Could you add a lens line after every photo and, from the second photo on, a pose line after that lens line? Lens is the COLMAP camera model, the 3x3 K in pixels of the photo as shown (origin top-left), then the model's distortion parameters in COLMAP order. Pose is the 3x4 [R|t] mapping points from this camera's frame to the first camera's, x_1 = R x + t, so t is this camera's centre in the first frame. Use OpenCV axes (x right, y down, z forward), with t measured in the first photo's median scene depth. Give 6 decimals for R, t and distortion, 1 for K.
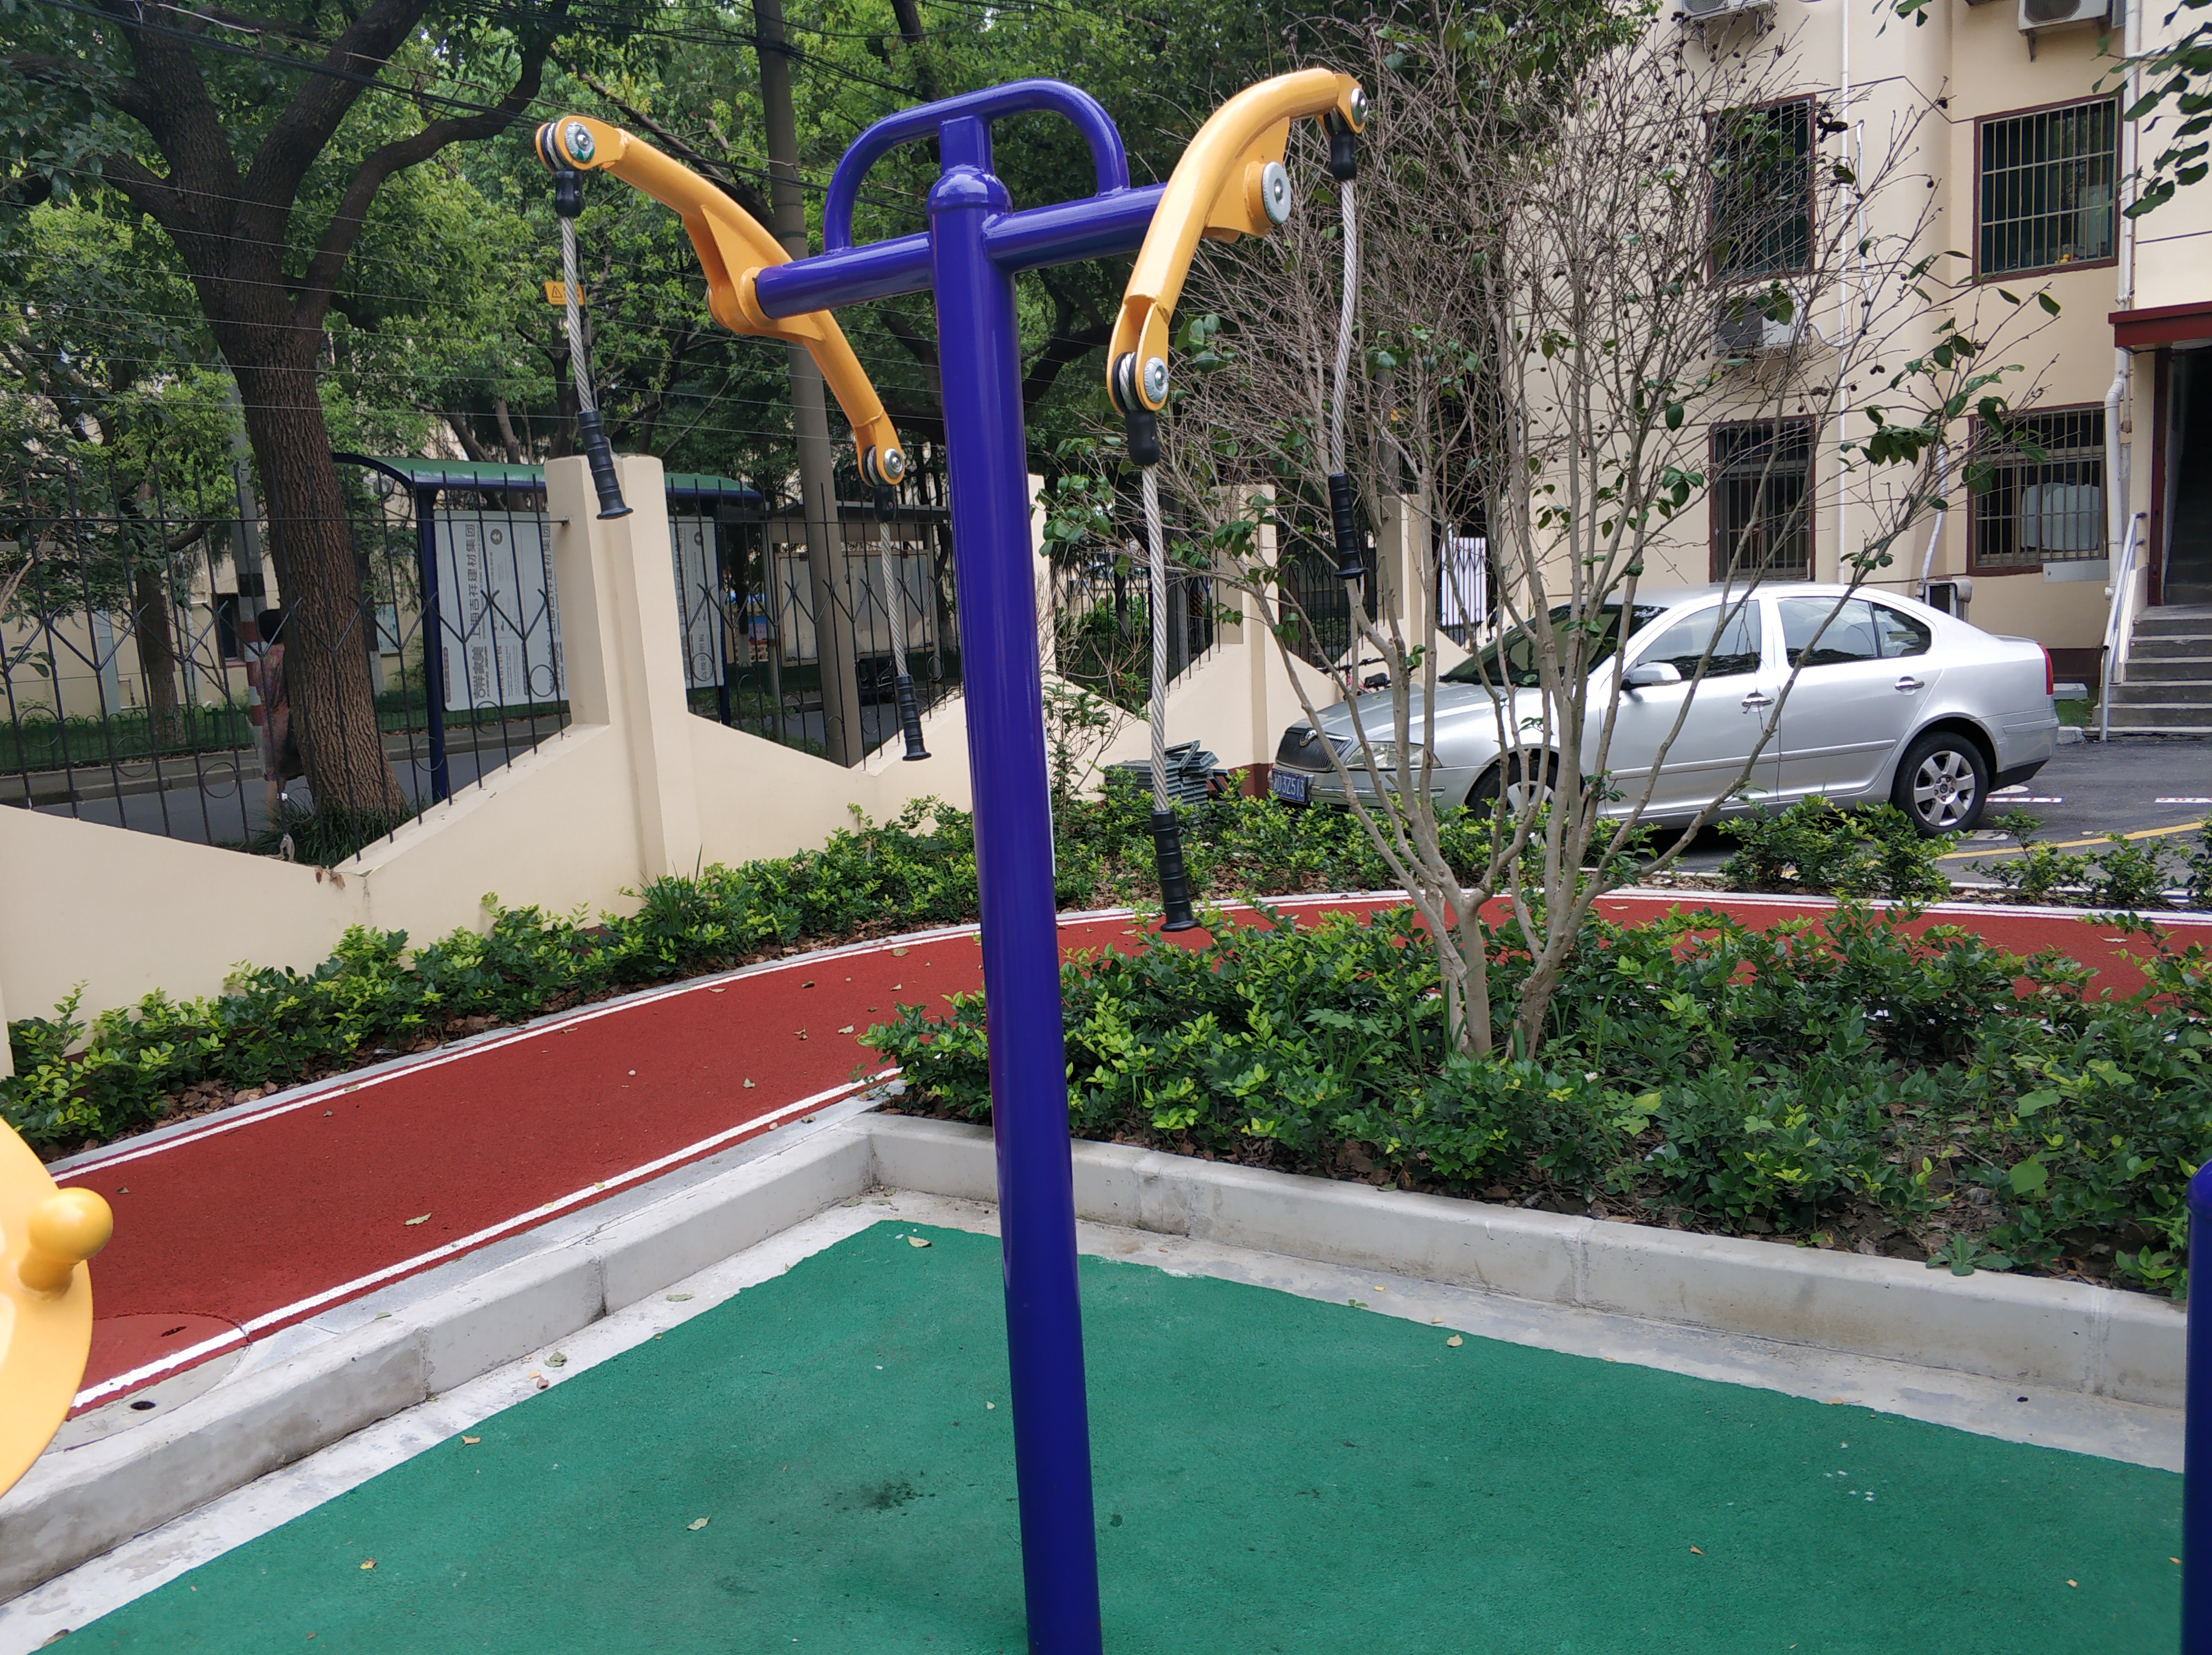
lens RADIAL K [[1611.9, 0, 1106.0], [0, 1611.9, 827.5], [0, 0, 1]] dist [0.000831, -0.131090]
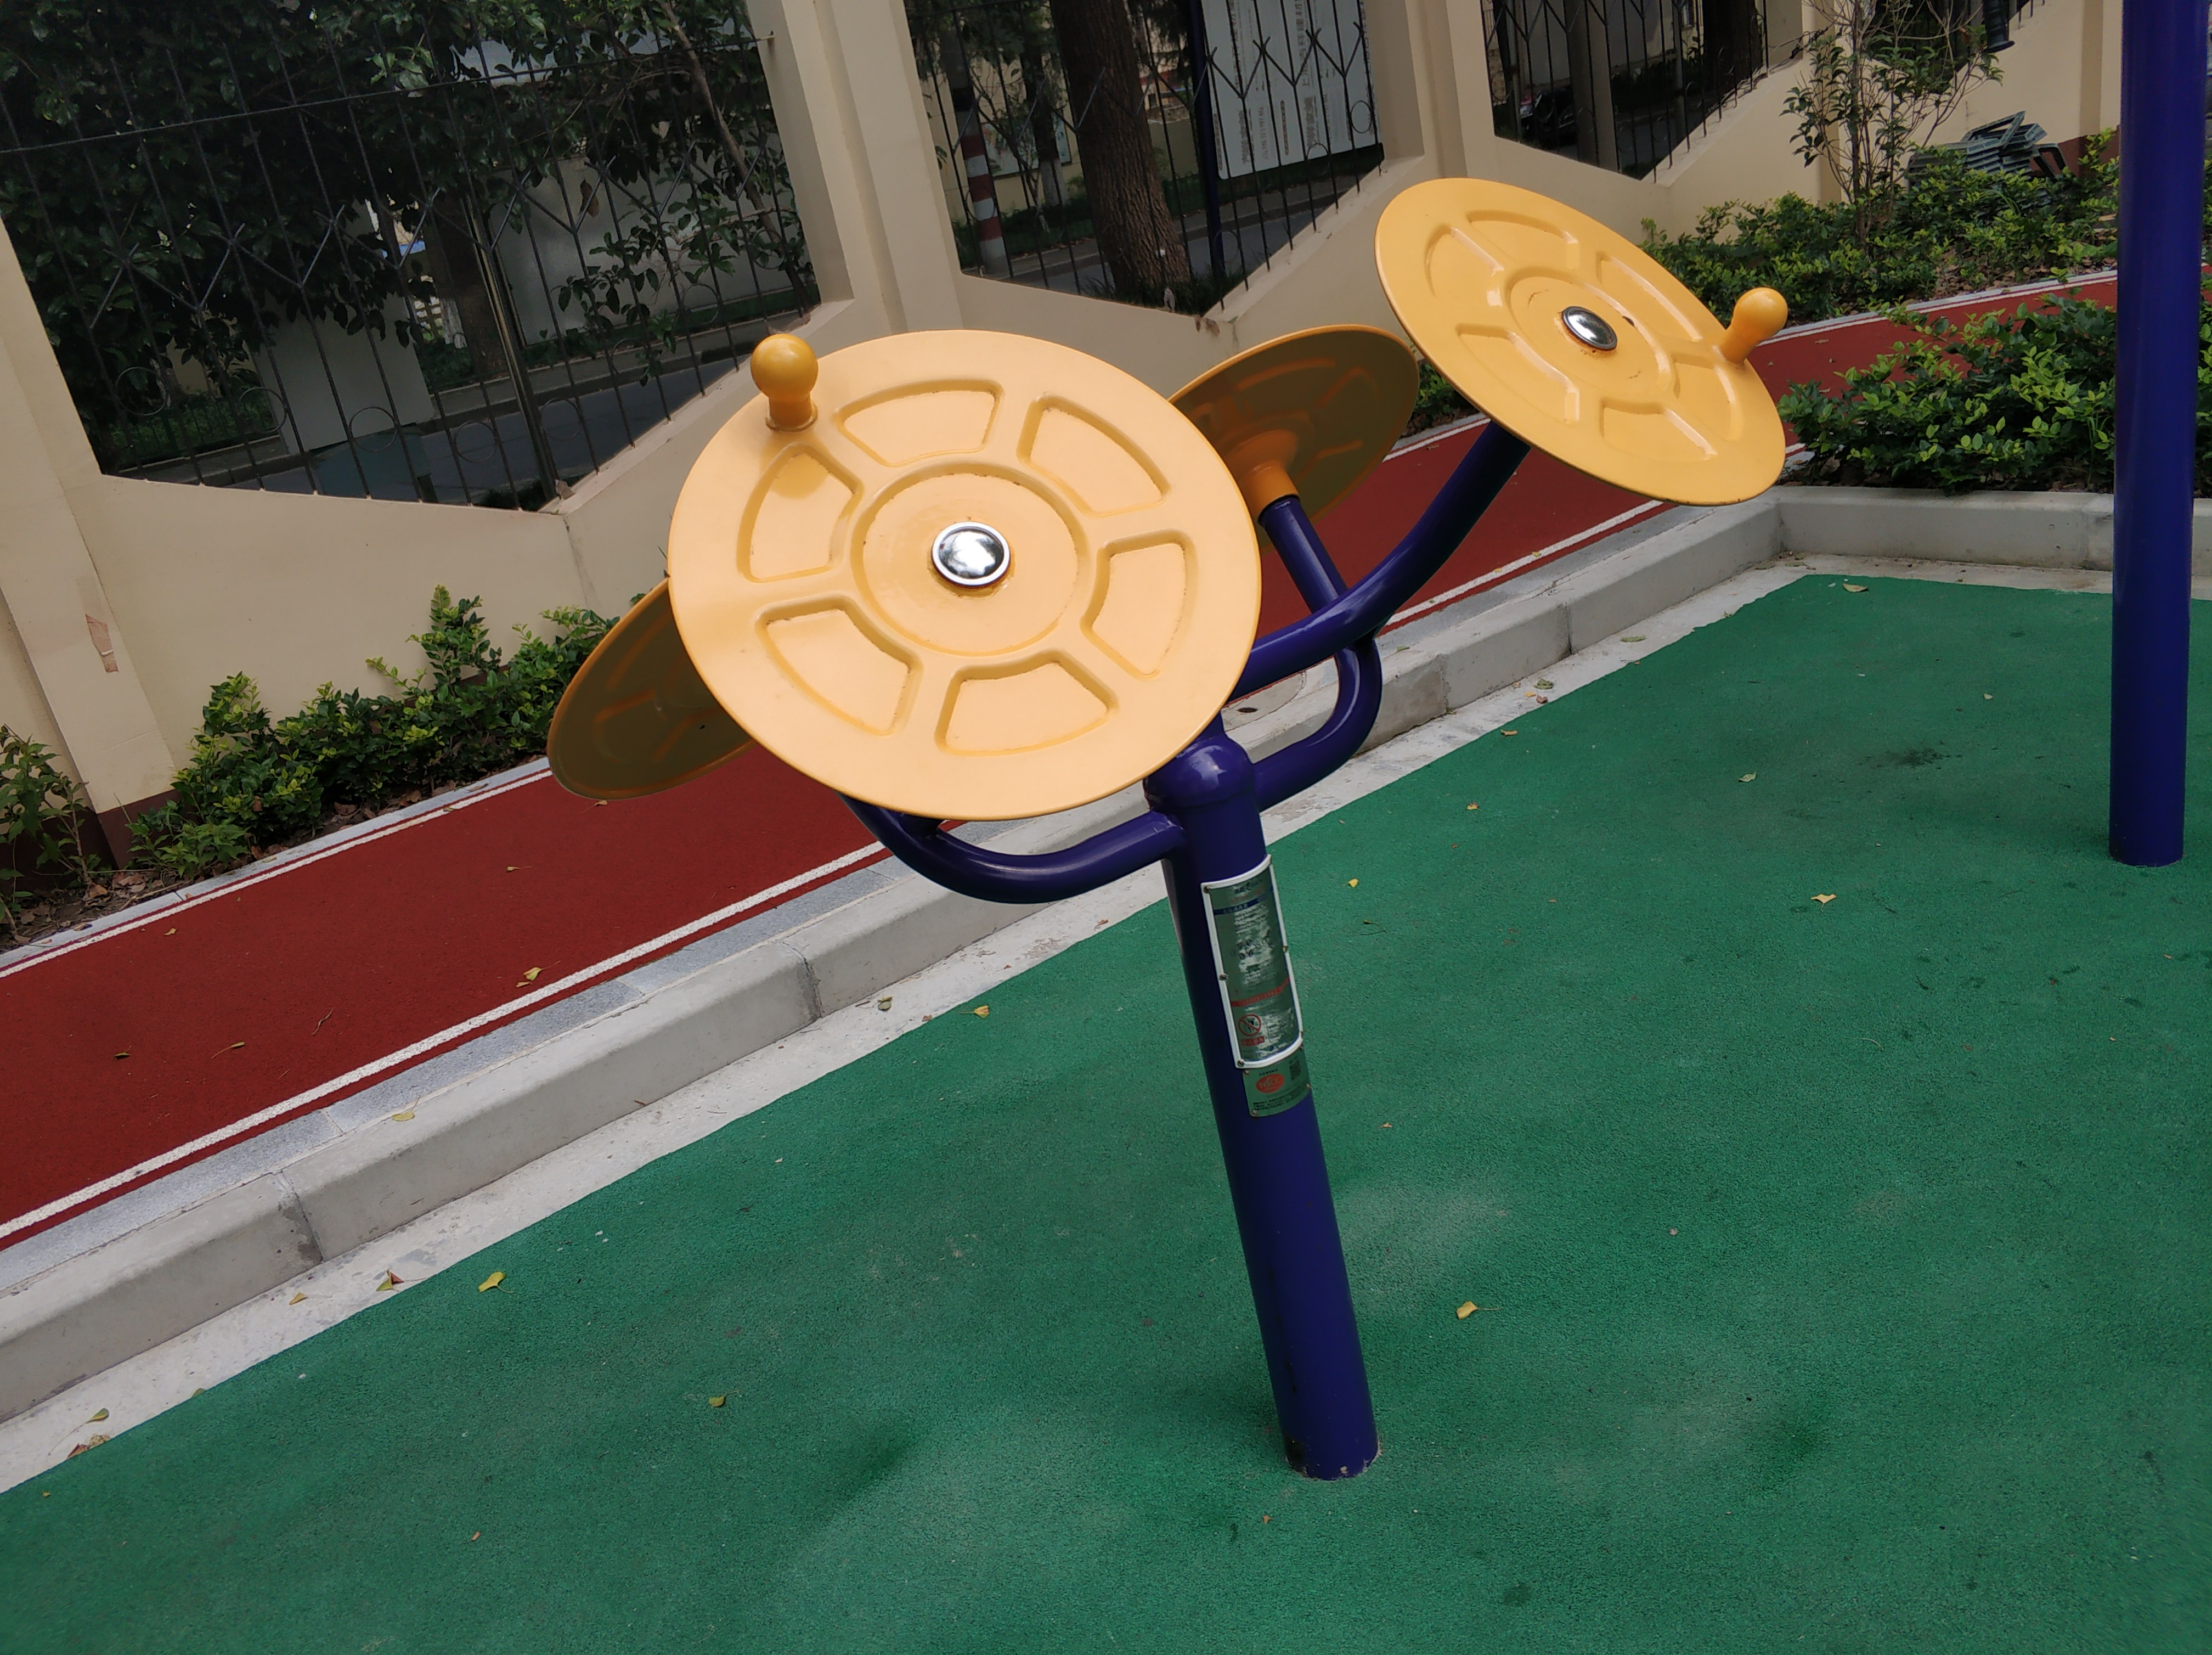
lens RADIAL K [[1671.0, 0, 1052.1], [0, 1671.0, 819.0], [0, 0, 1]] dist [-0.012133, -0.001414]
pose [[0.924886, 0.010849, -0.380090, -0.175667], [0.096266, 0.960348, 0.261657, 0.059846], [0.367857, -0.278593, 0.887168, -0.206929]]
